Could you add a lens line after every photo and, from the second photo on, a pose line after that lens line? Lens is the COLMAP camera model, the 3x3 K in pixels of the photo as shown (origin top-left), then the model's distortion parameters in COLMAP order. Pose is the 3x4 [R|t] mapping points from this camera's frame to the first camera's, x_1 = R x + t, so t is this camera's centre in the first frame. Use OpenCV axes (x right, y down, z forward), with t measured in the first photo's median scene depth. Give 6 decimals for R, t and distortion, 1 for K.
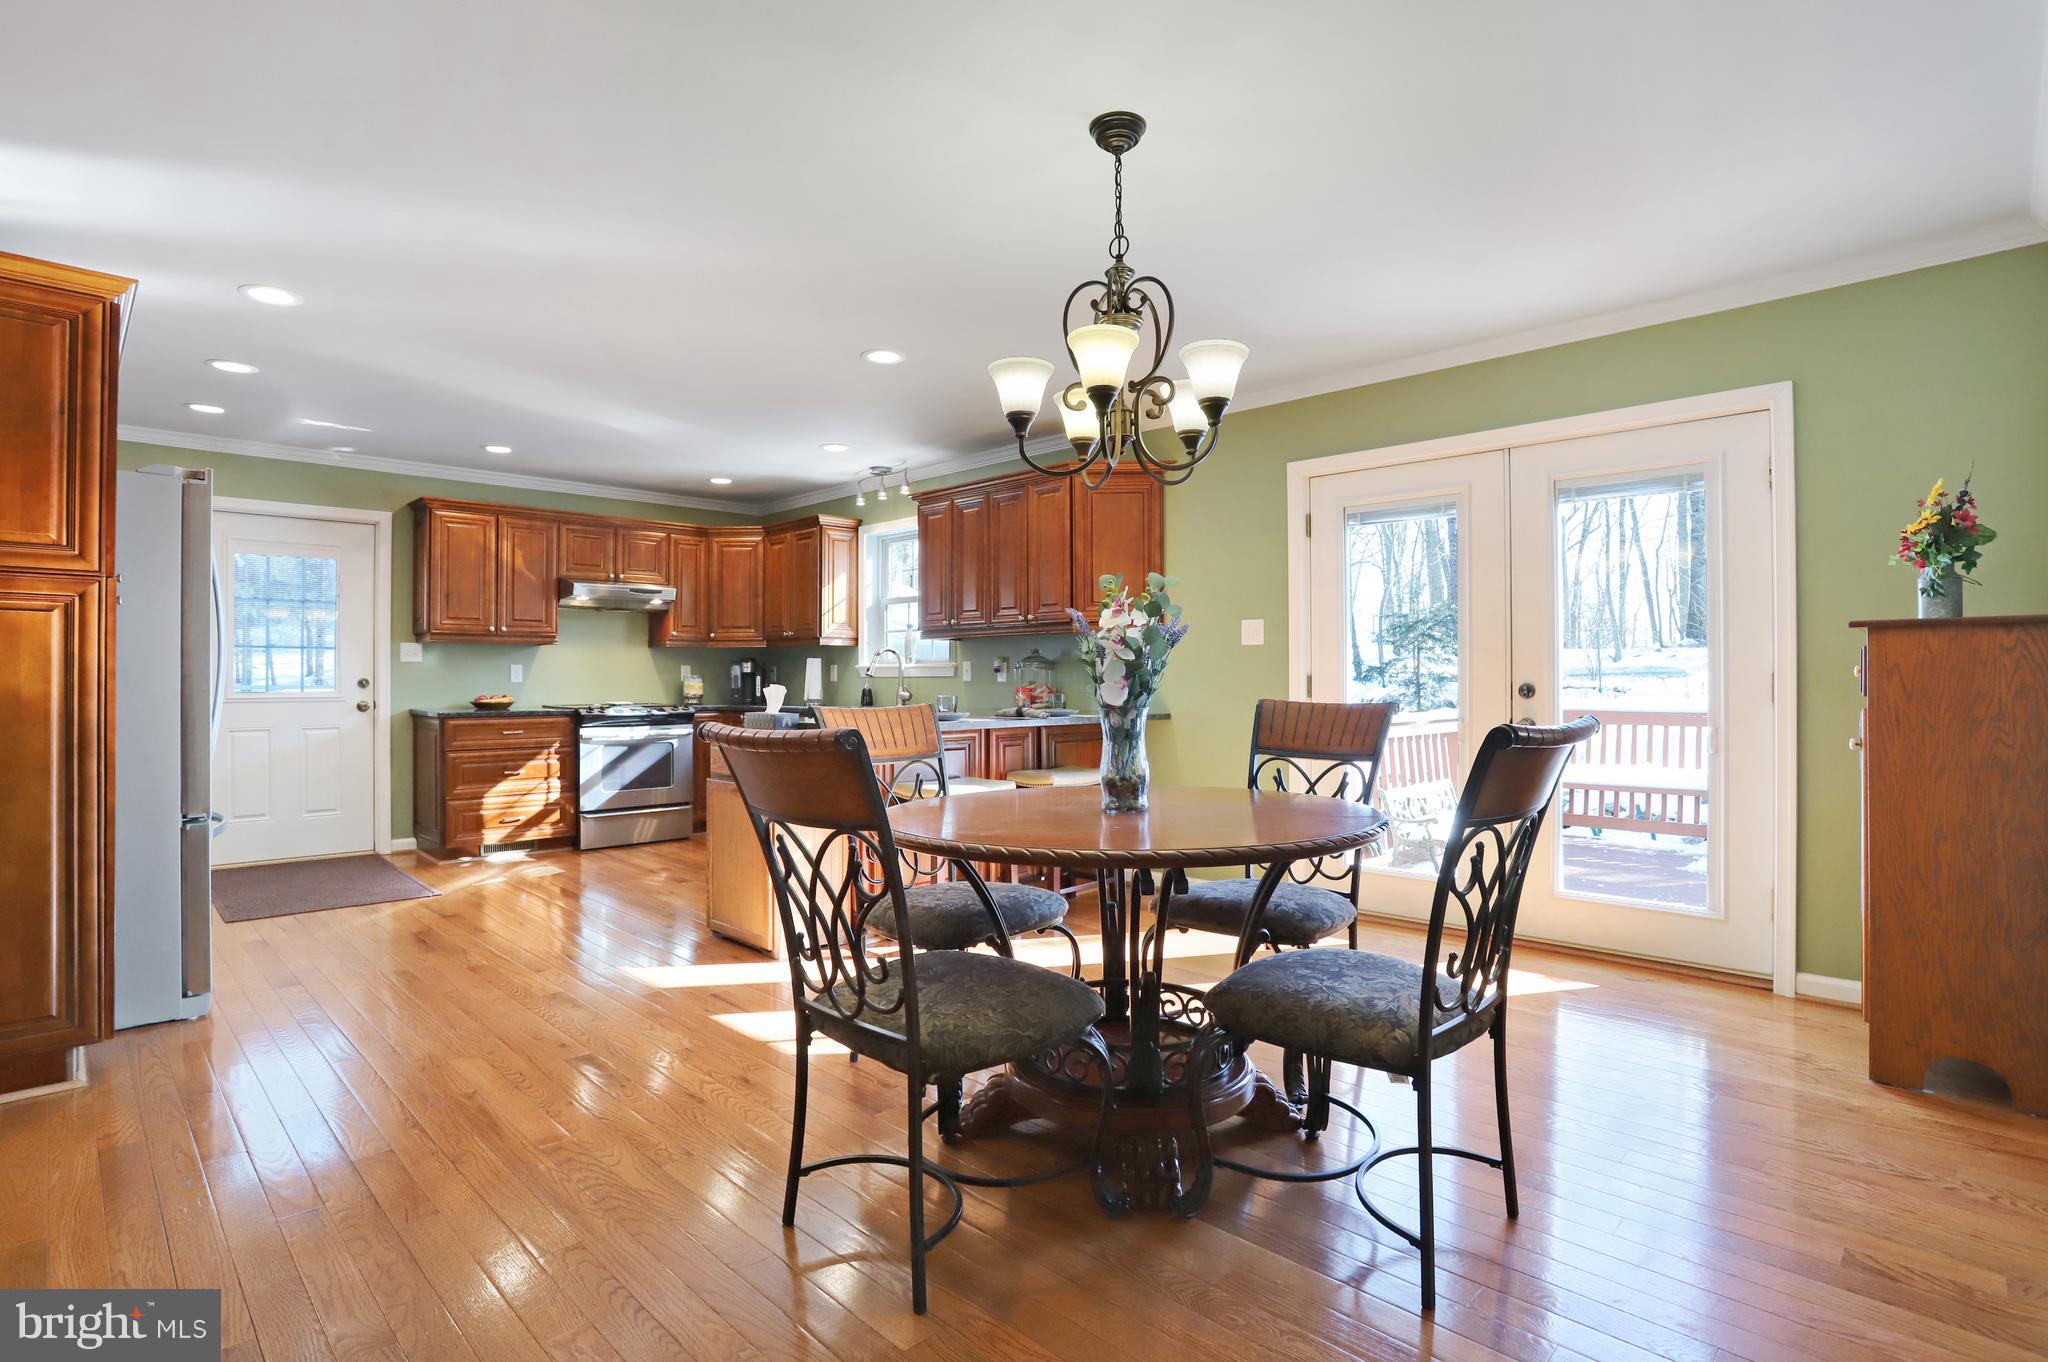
lens RADIAL K [[1042.1, 0, 1031.0], [0, 1042.1, 666.9], [0, 0, 1]] dist [-0.046952, 0.000606]
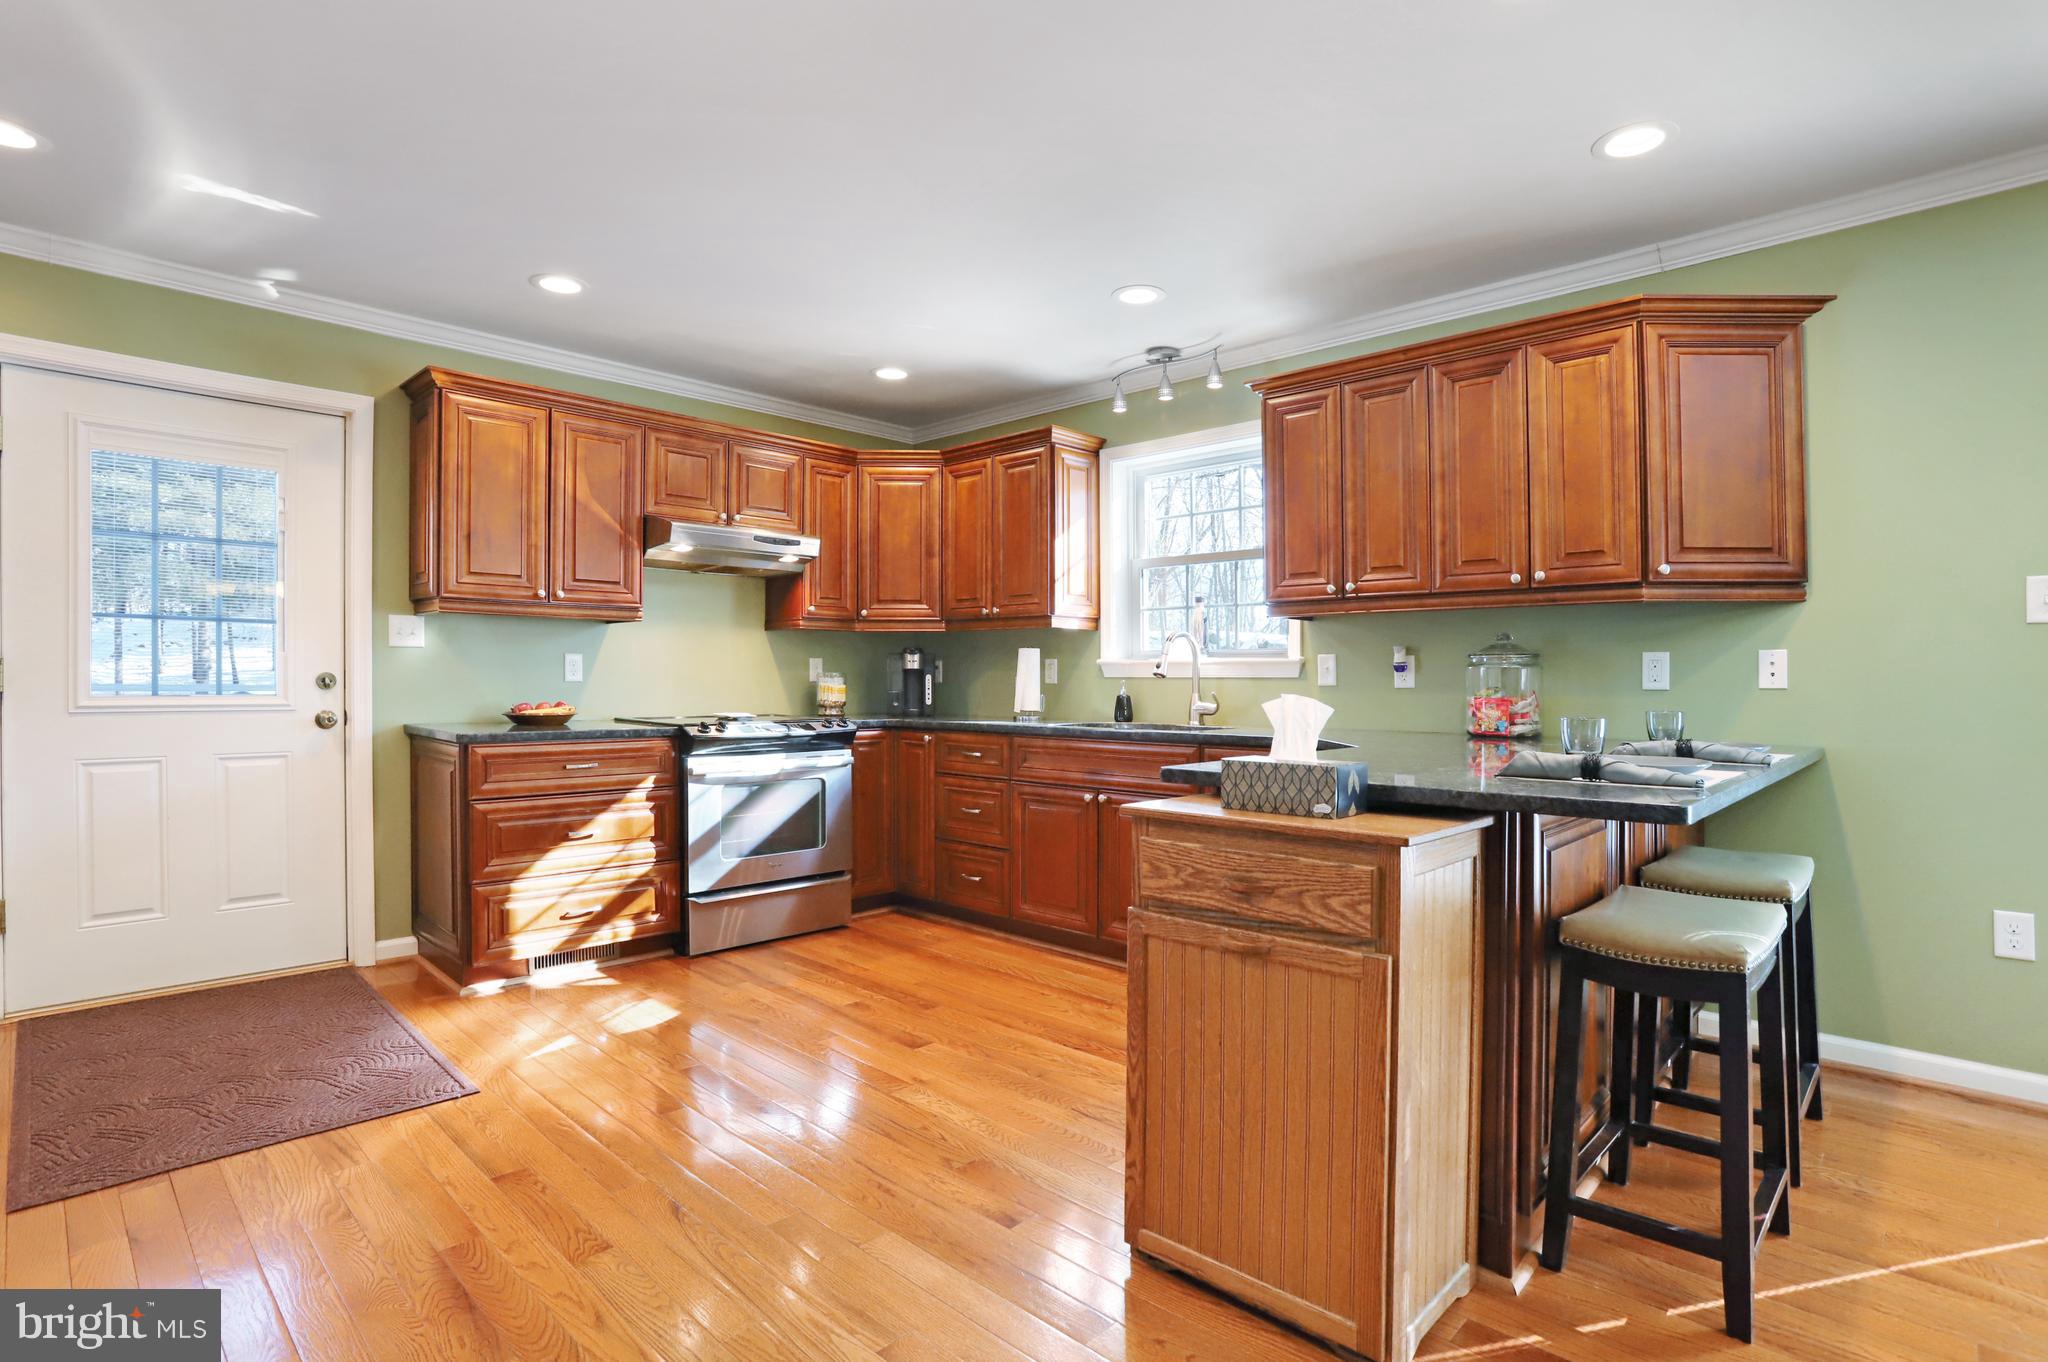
lens RADIAL K [[1019.8, 0, 1036.2], [0, 1019.8, 686.8], [0, 0, 1]] dist [-0.048396, 0.000283]
pose [[0.999419, 0.007850, 0.033170, -0.241864], [-0.008450, 0.999802, 0.017993, 0.004744], [-0.033023, -0.018263, 0.999288, 0.380391]]
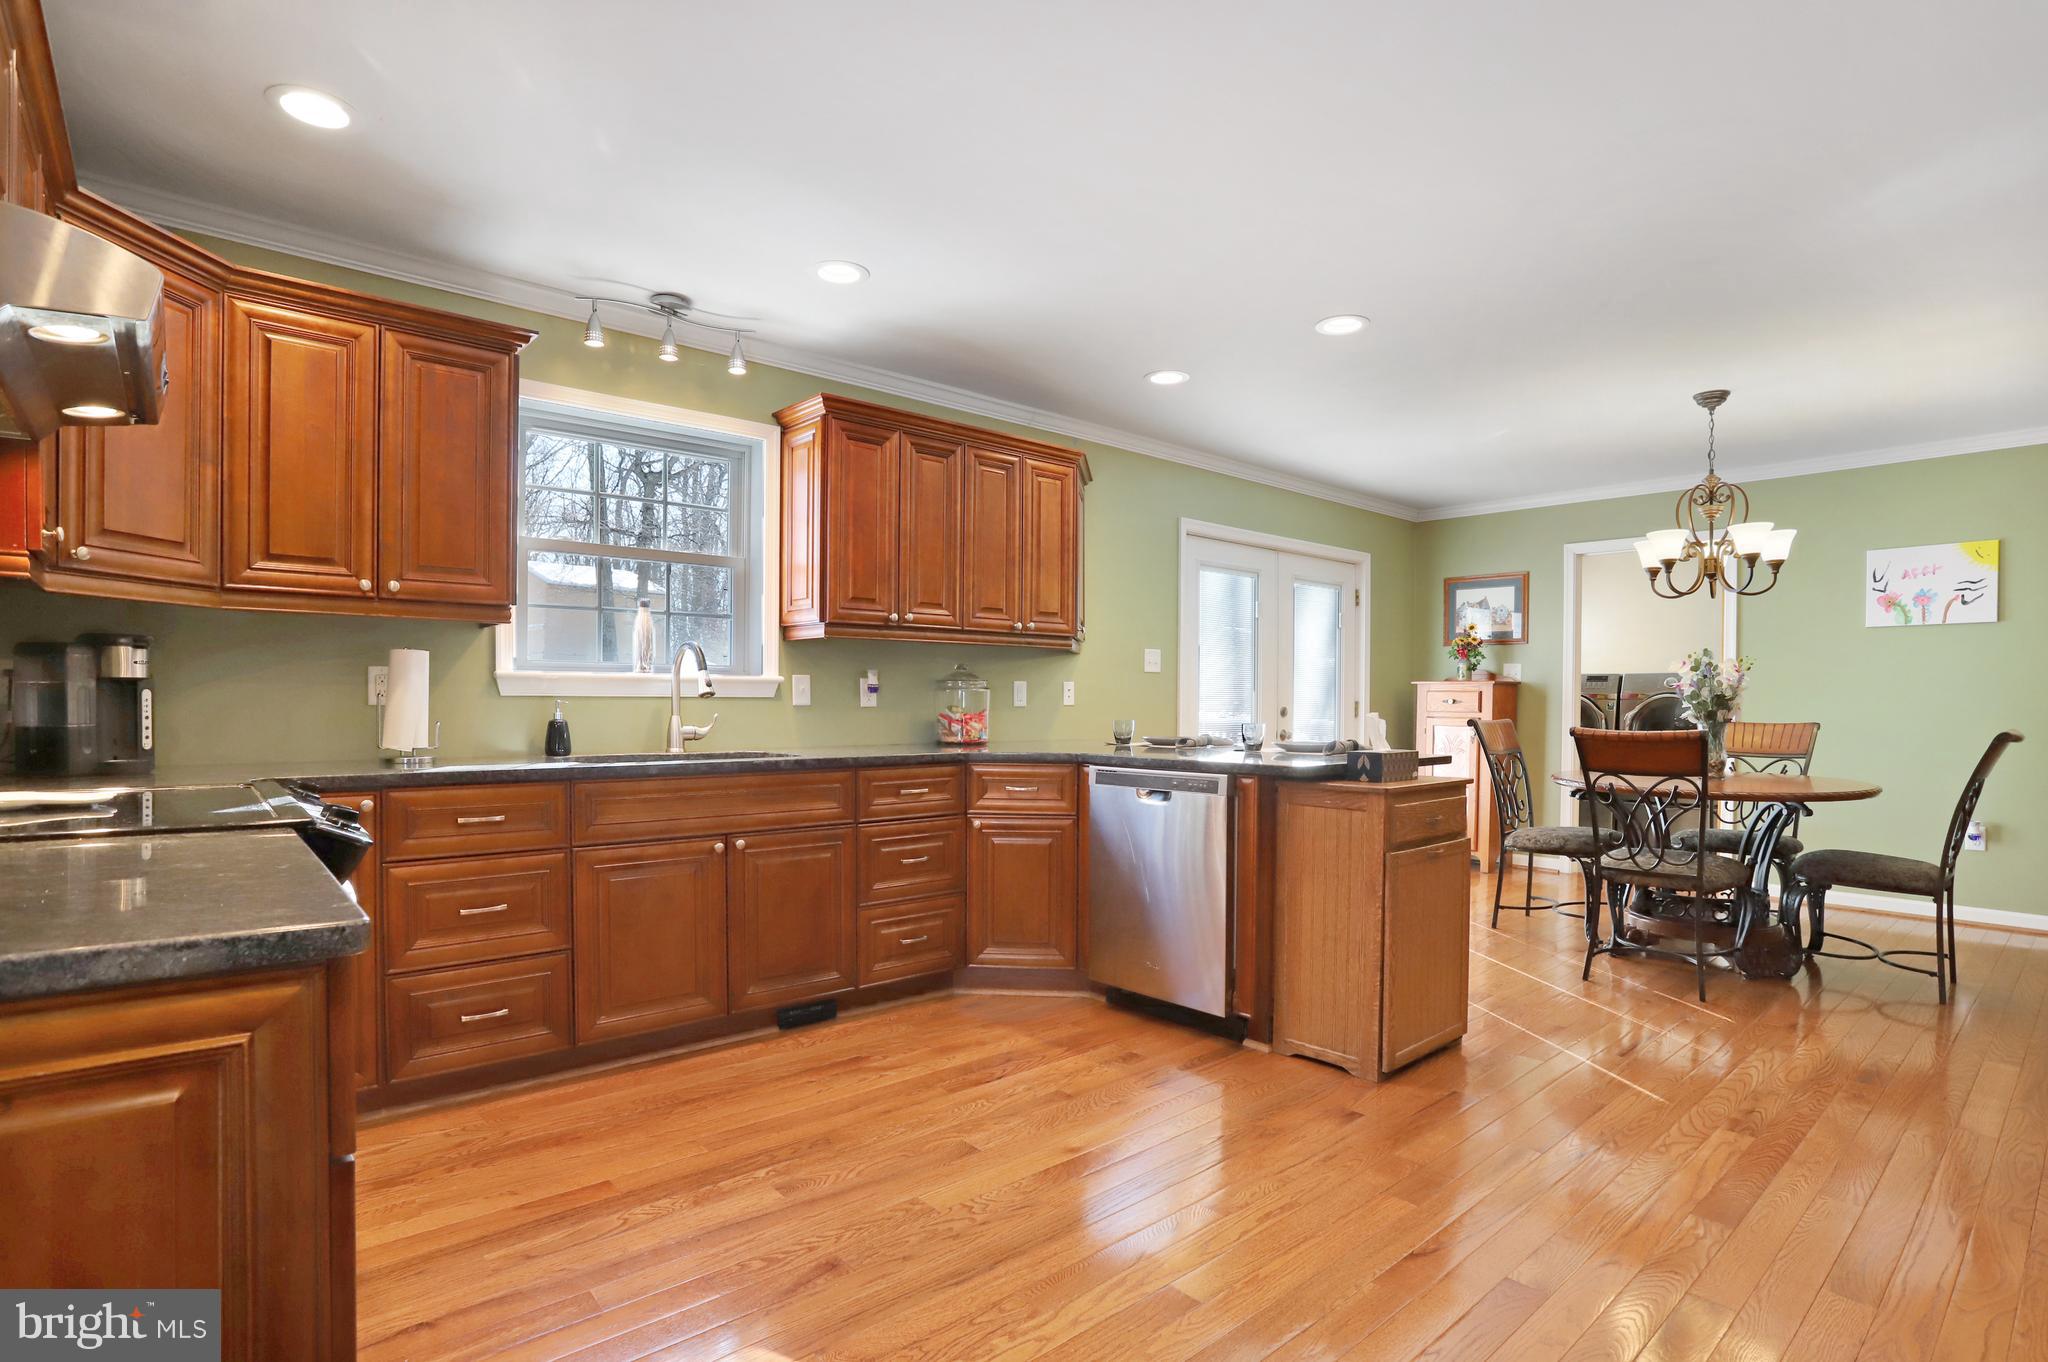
lens RADIAL K [[1004.7, 0, 1026.7], [0, 1004.7, 718.0], [0, 0, 1]] dist [0.000769, 0.000223]
pose [[0.078825, -0.010173, 0.996837, -0.637096], [-0.012534, 0.999859, 0.011195, 0.012237], [-0.996810, -0.013376, 0.078686, 0.780915]]
